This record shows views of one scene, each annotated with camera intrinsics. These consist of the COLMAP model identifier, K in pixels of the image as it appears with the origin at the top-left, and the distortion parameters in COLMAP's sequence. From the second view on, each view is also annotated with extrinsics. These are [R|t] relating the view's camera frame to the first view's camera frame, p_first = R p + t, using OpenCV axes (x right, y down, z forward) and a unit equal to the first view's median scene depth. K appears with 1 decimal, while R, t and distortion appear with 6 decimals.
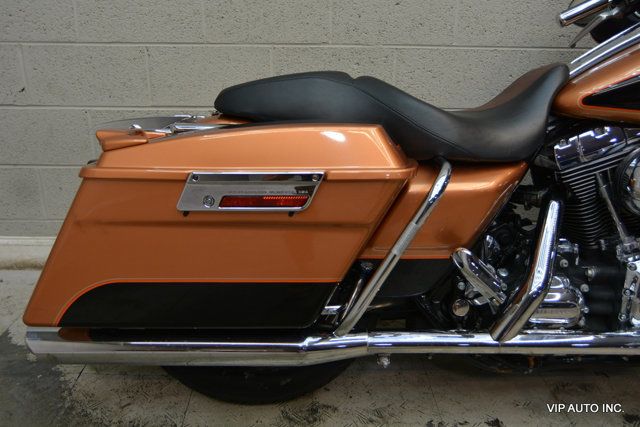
lens RADIAL K [[533.5, 0, 316.4], [0, 533.5, 211.1], [0, 0, 1]] dist [-0.010284, 0.001163]
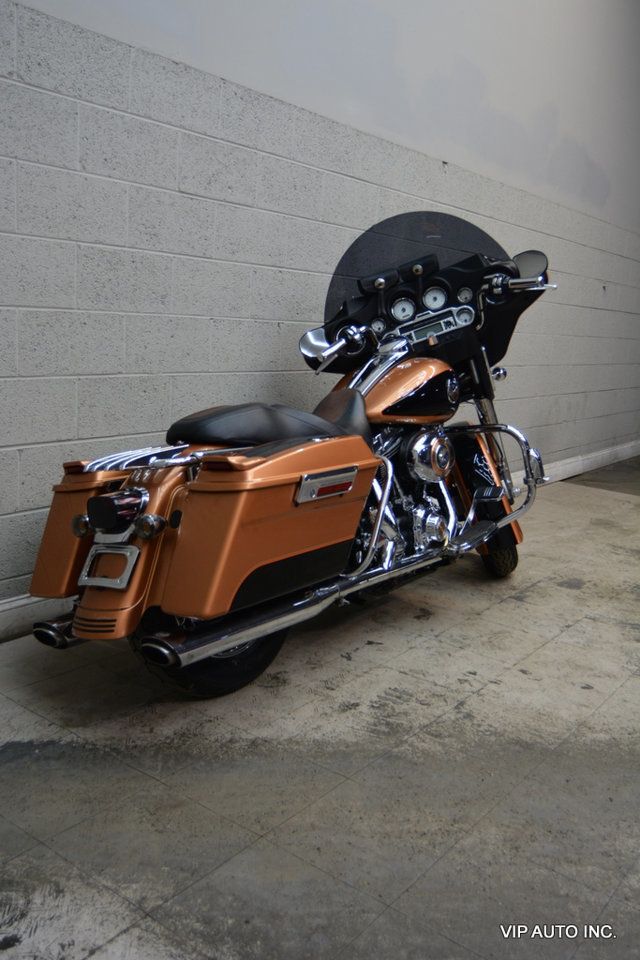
lens RADIAL K [[848.5, 0, 315.9], [0, 848.5, 493.1], [0, 0, 1]] dist [-0.020224, 0.009764]
pose [[0.621772, -0.134241, 0.771608, -1.041925], [0.217271, 0.976097, -0.005263, -0.001825], [-0.752458, 0.170920, 0.636077, -0.272867]]
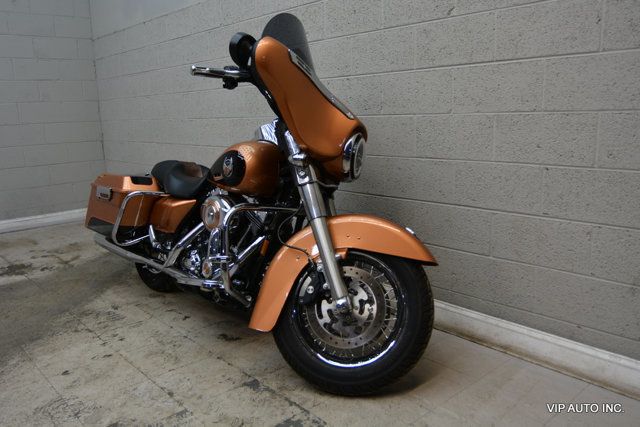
lens RADIAL K [[527.5, 0, 314.8], [0, 527.5, 212.2], [0, 0, 1]] dist [-0.014520, 0.002171]
pose [[0.645285, 0.113221, -0.755506, 1.688218], [-0.230568, 0.971702, -0.051310, -0.026321], [0.728317, 0.207305, 0.653130, -0.099230]]
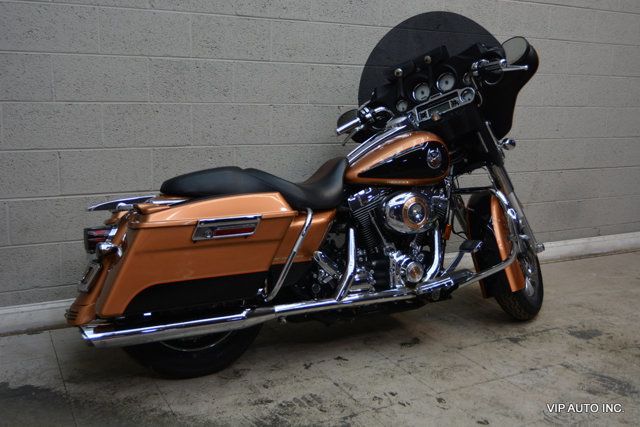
lens RADIAL K [[646.6, 0, 317.7], [0, 646.6, 213.2], [0, 0, 1]] dist [-0.007484, -0.005654]
pose [[0.898843, -0.074785, 0.431843, -0.448331], [0.139960, 0.982720, -0.121130, 0.132171], [-0.415322, 0.169318, 0.893778, -0.699805]]
